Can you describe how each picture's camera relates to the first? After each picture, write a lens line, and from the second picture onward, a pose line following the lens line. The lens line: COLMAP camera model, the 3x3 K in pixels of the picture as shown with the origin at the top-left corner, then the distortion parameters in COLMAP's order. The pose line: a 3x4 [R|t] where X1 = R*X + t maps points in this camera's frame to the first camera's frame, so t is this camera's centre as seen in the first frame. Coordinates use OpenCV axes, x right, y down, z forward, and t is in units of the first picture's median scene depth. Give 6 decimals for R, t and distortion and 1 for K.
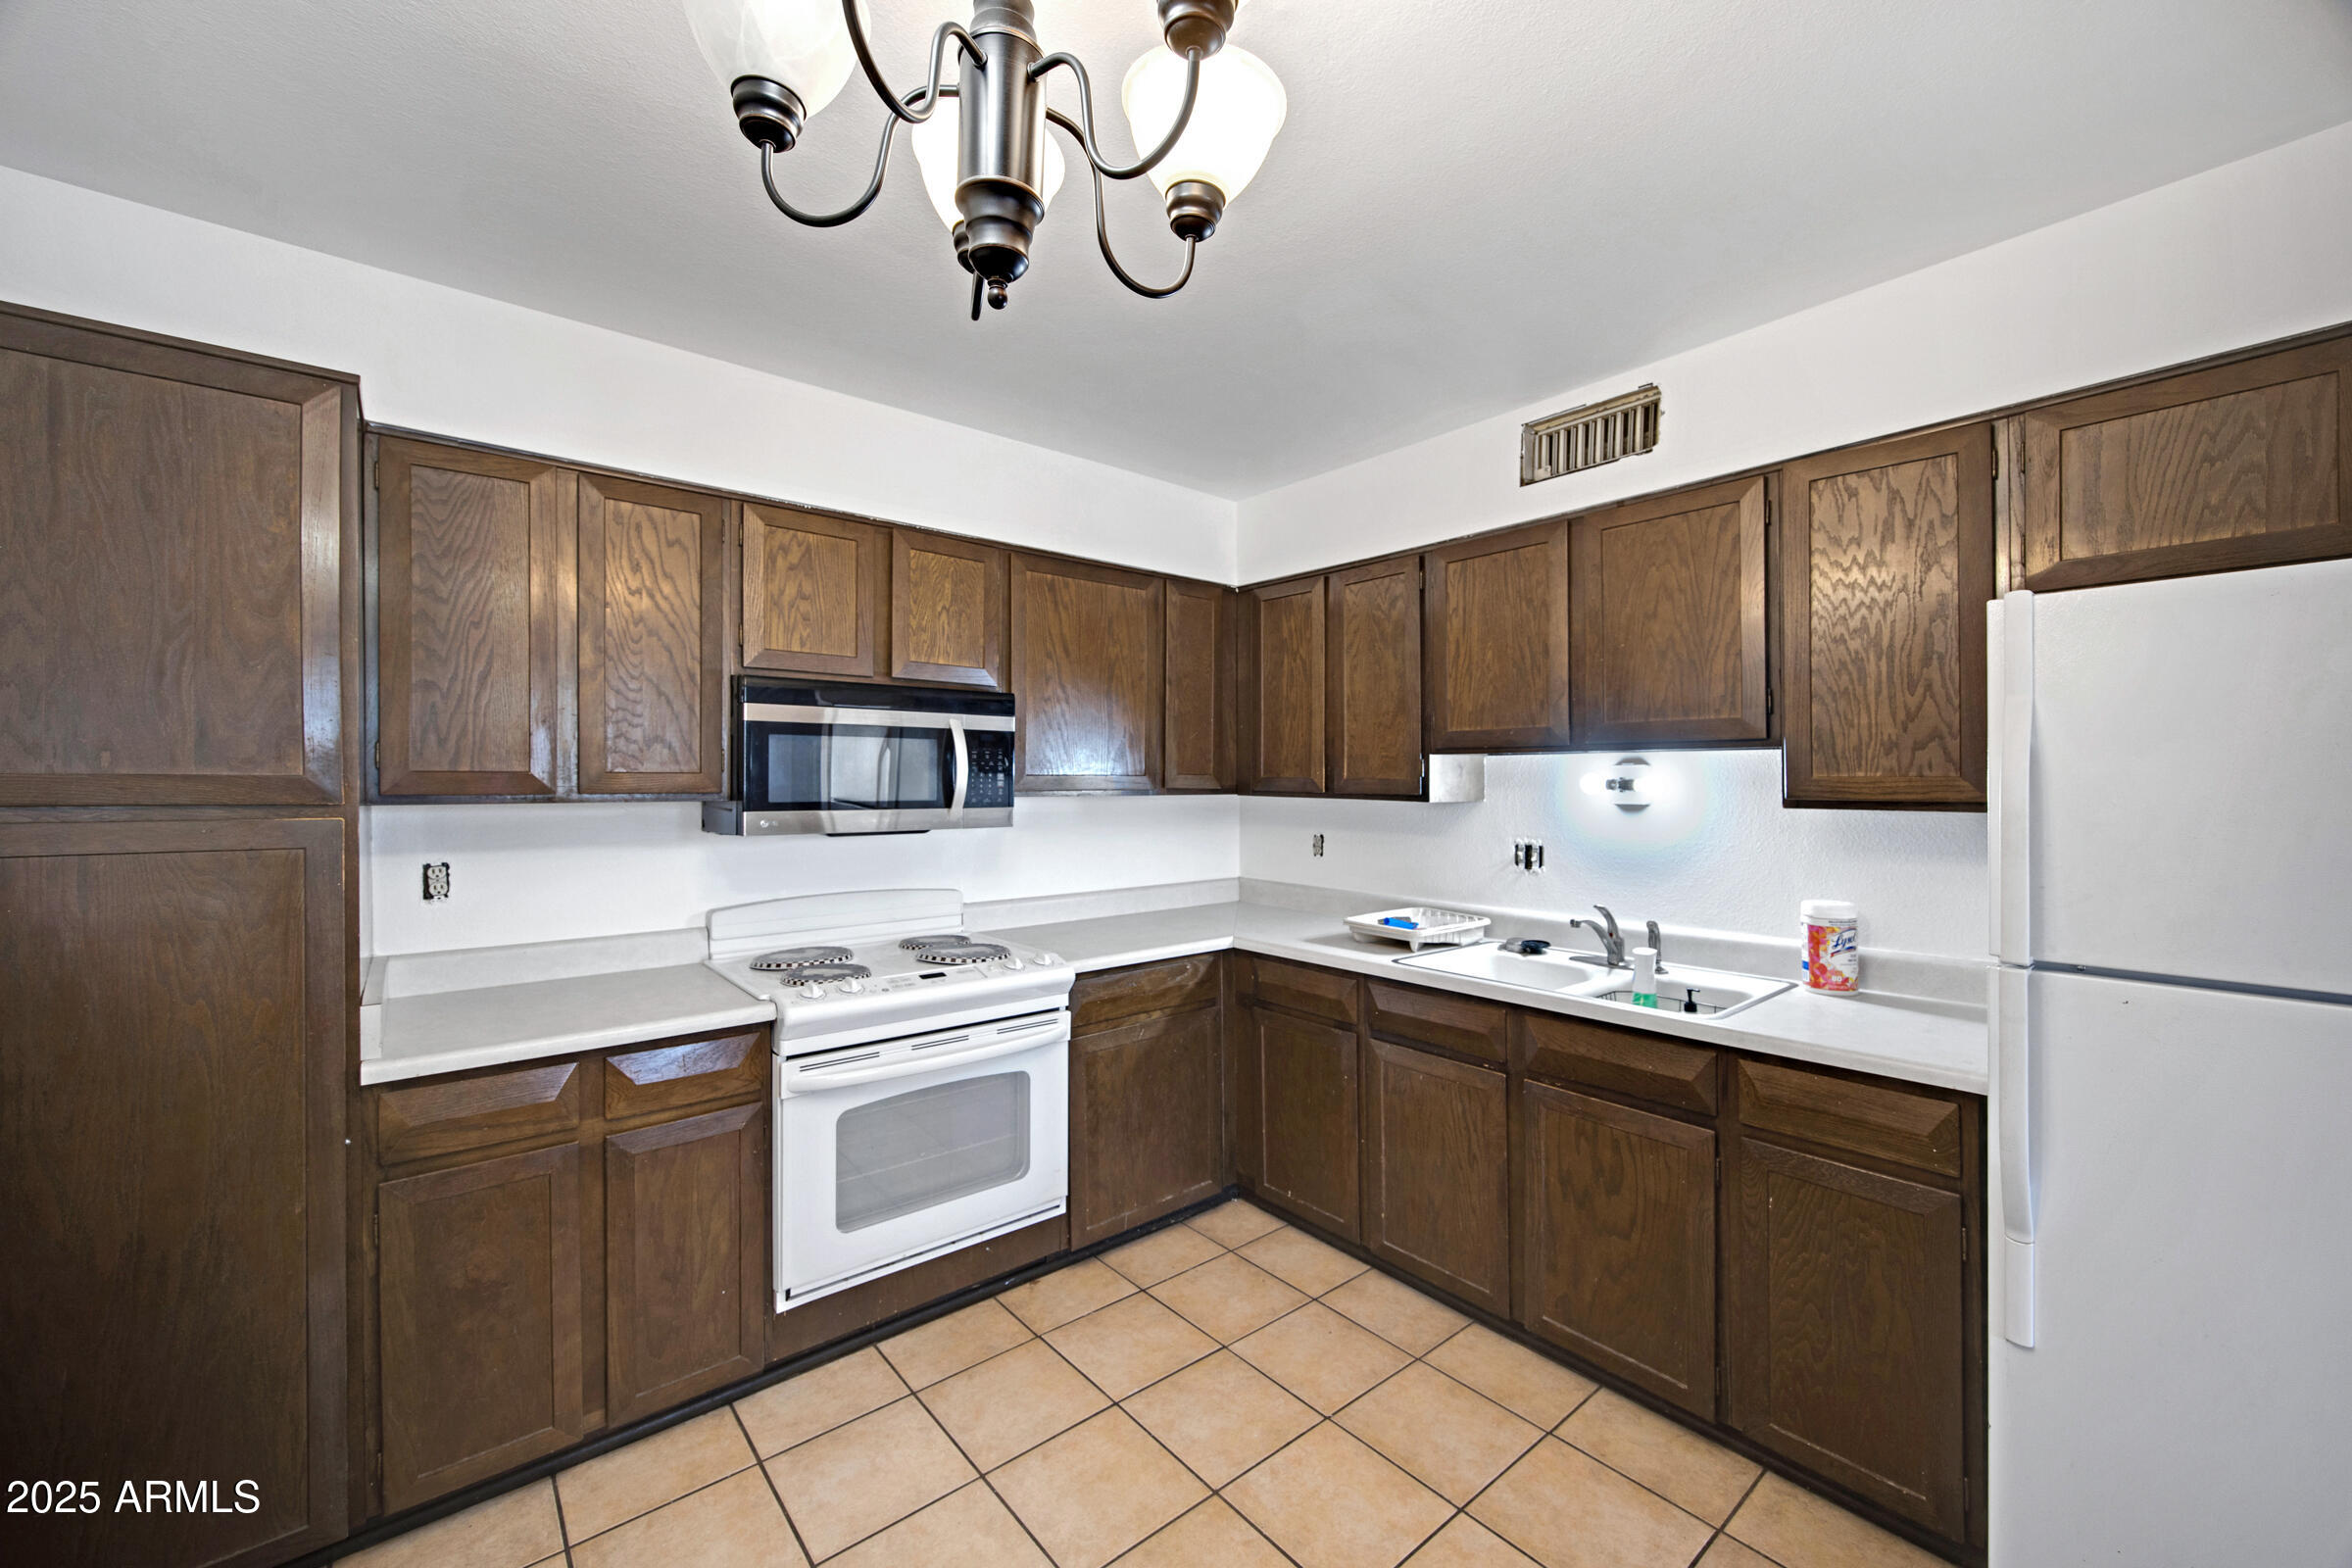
lens RADIAL K [[921.0, 0, 1118.6], [0, 921.0, 780.8], [0, 0, 1]] dist [0.009301, 0.000149]
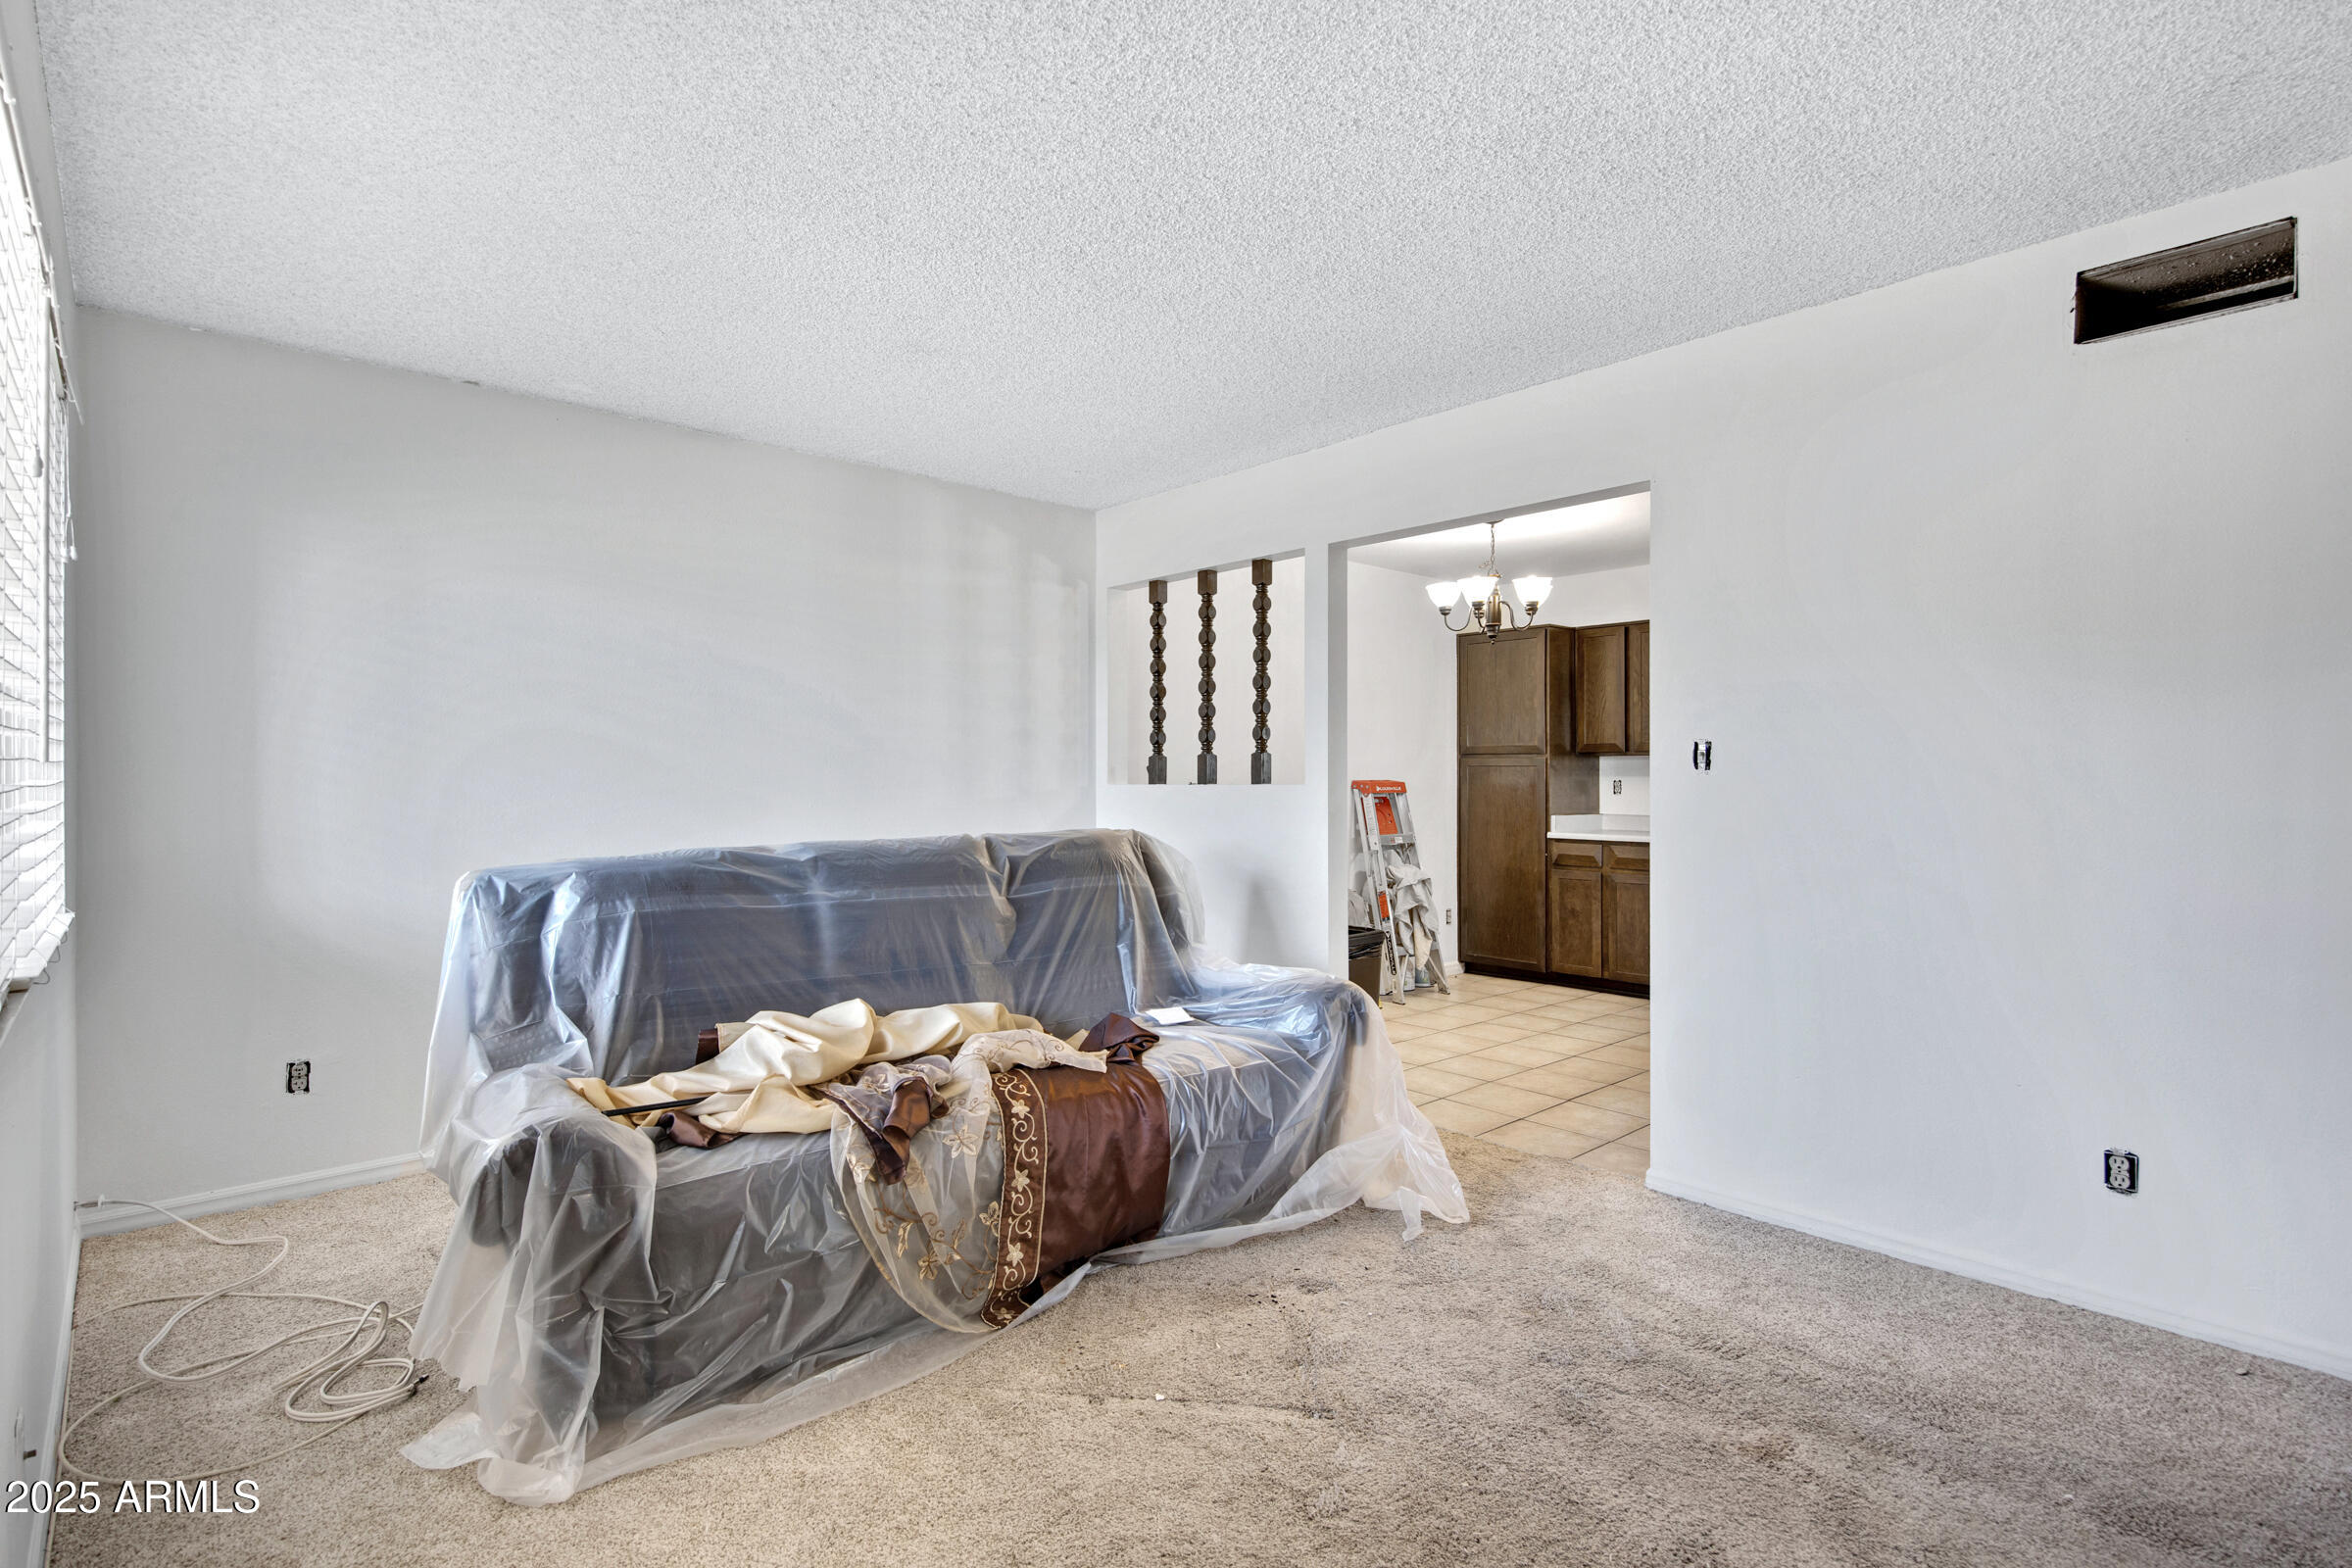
lens RADIAL K [[1090.6, 0, 1172.1], [0, 1090.6, 781.6], [0, 0, 1]] dist [-0.005311, -0.000205]
pose [[0.040164, 0.003698, -0.999186, 2.257693], [-0.006418, 0.999973, 0.003443, 0.090689], [0.999172, 0.006274, 0.040187, -0.373198]]
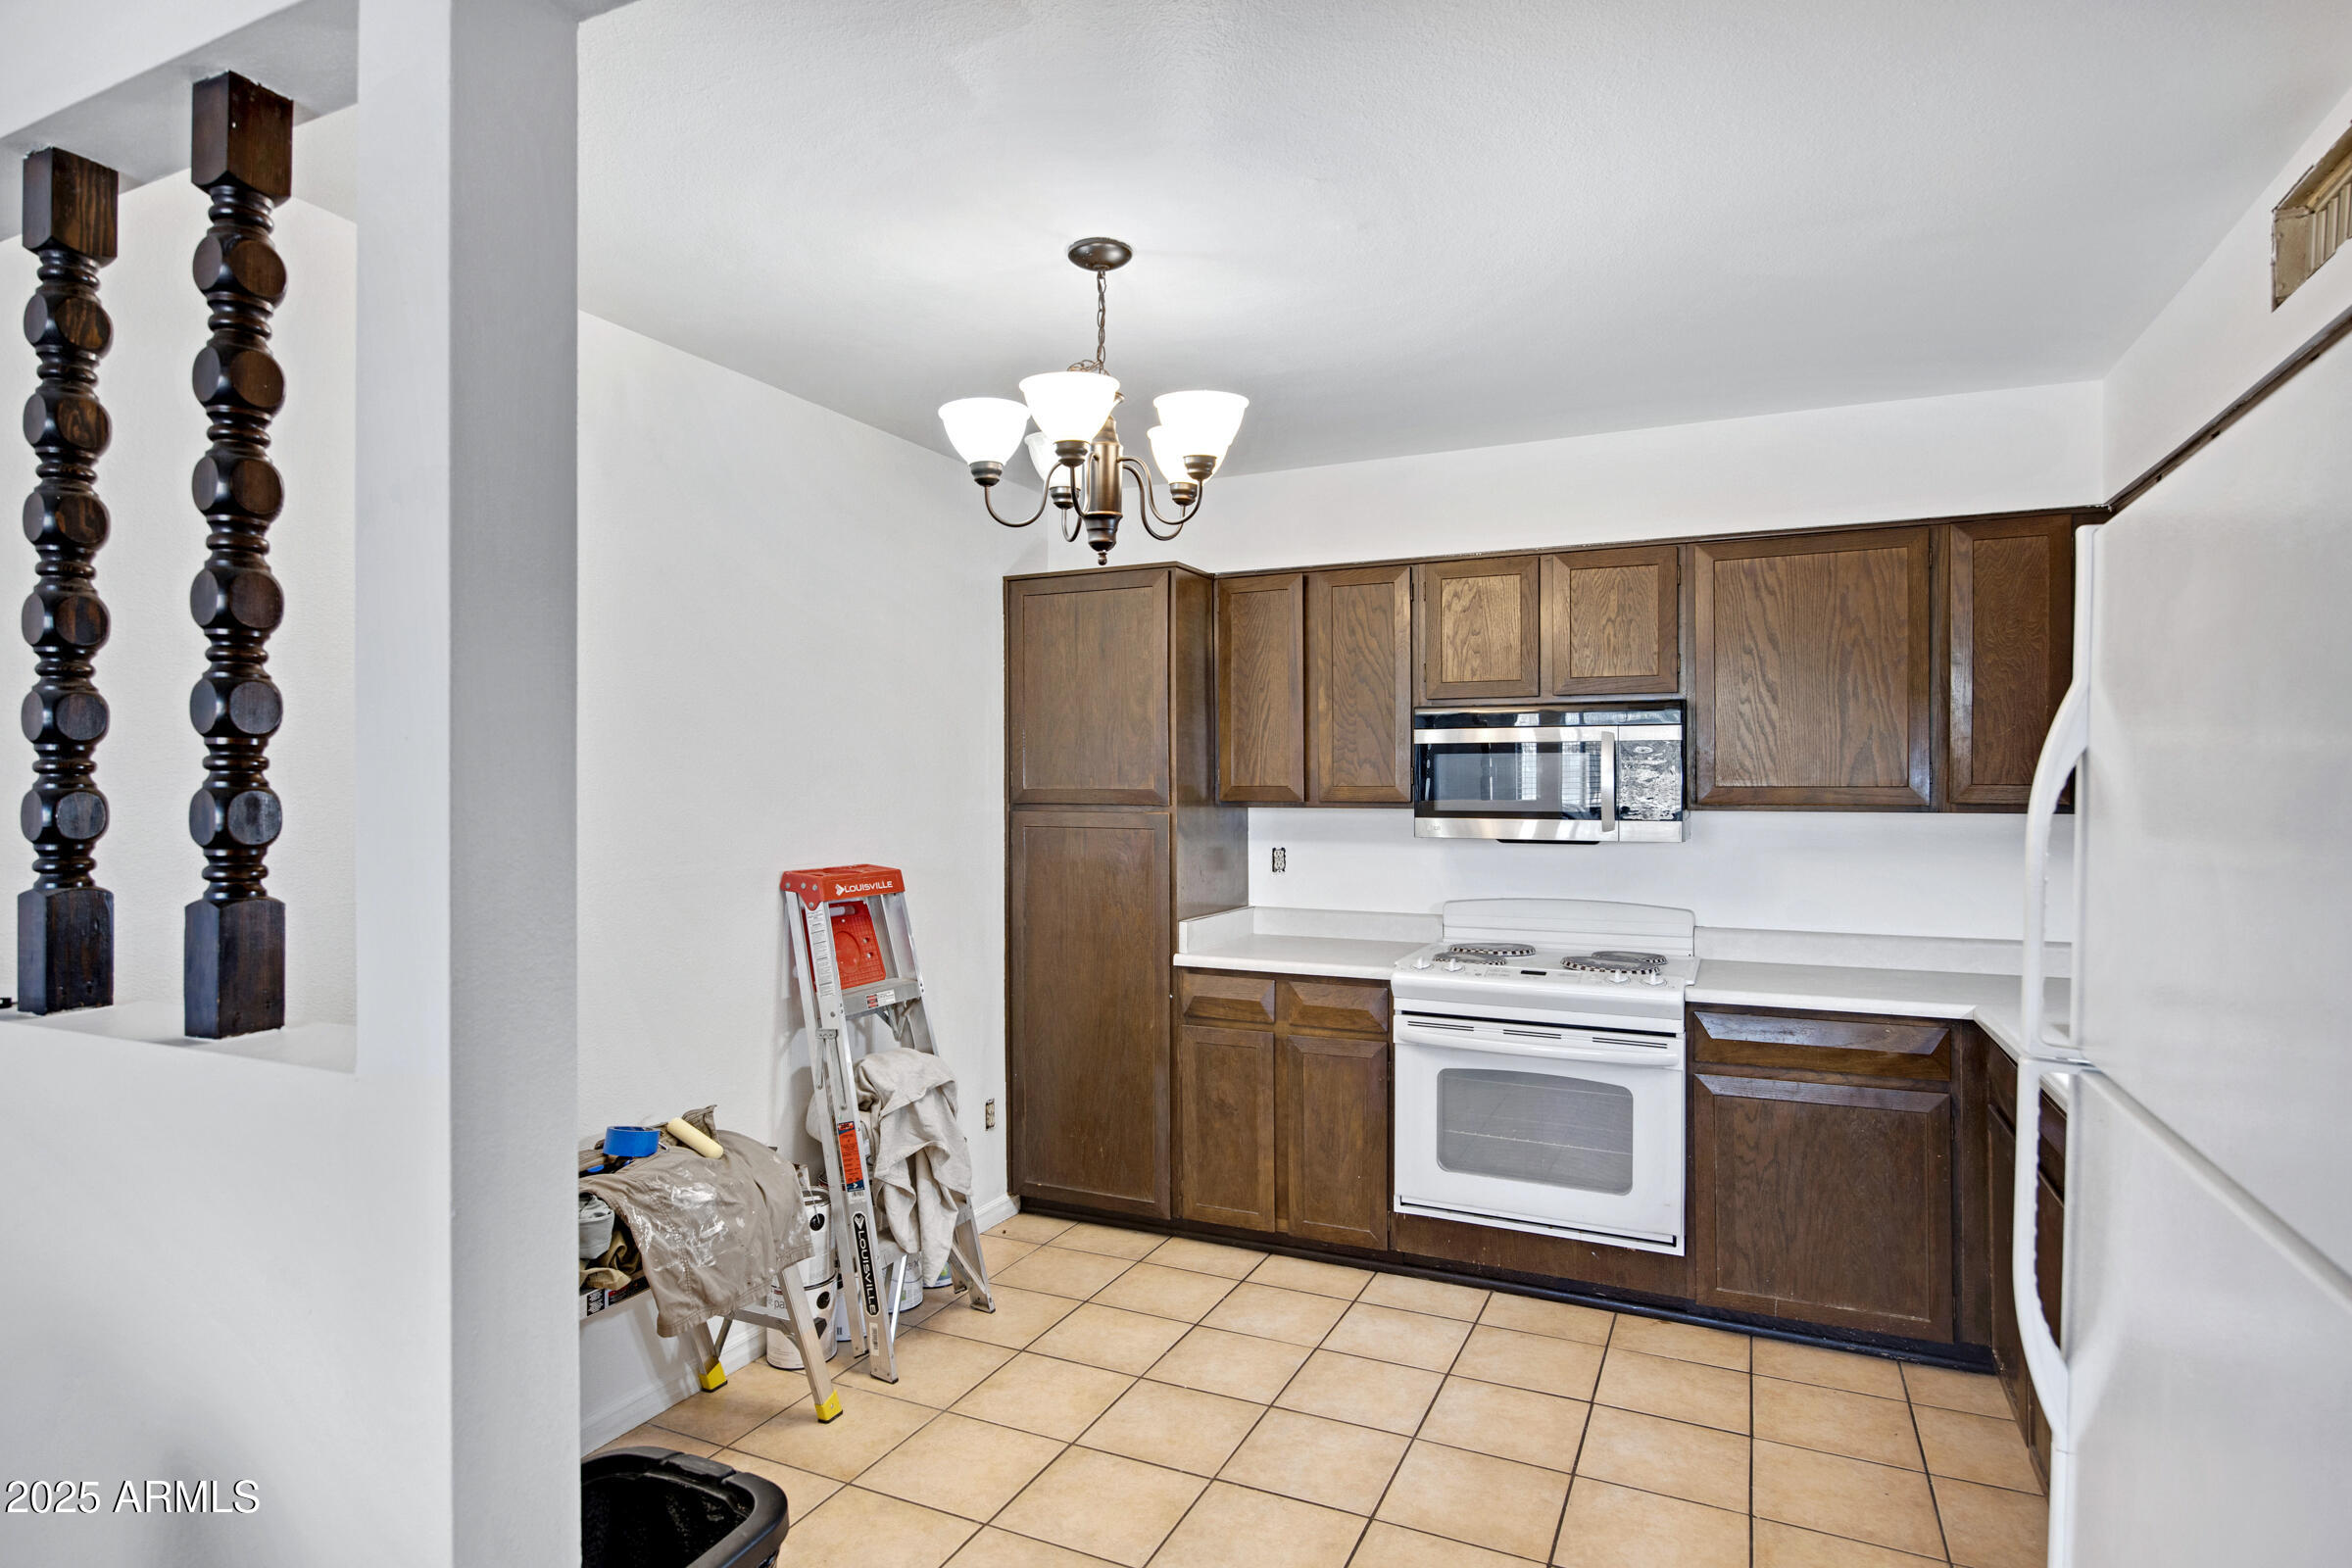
lens RADIAL K [[1248.1, 0, 1181.2], [0, 1248.1, 787.1], [0, 0, 1]] dist [0.024444, 0.000114]
pose [[0.435206, -0.002374, -0.900328, 0.985694], [-0.001462, 0.999993, -0.003344, -0.000937], [0.900330, 0.002772, 0.435200, -0.012546]]
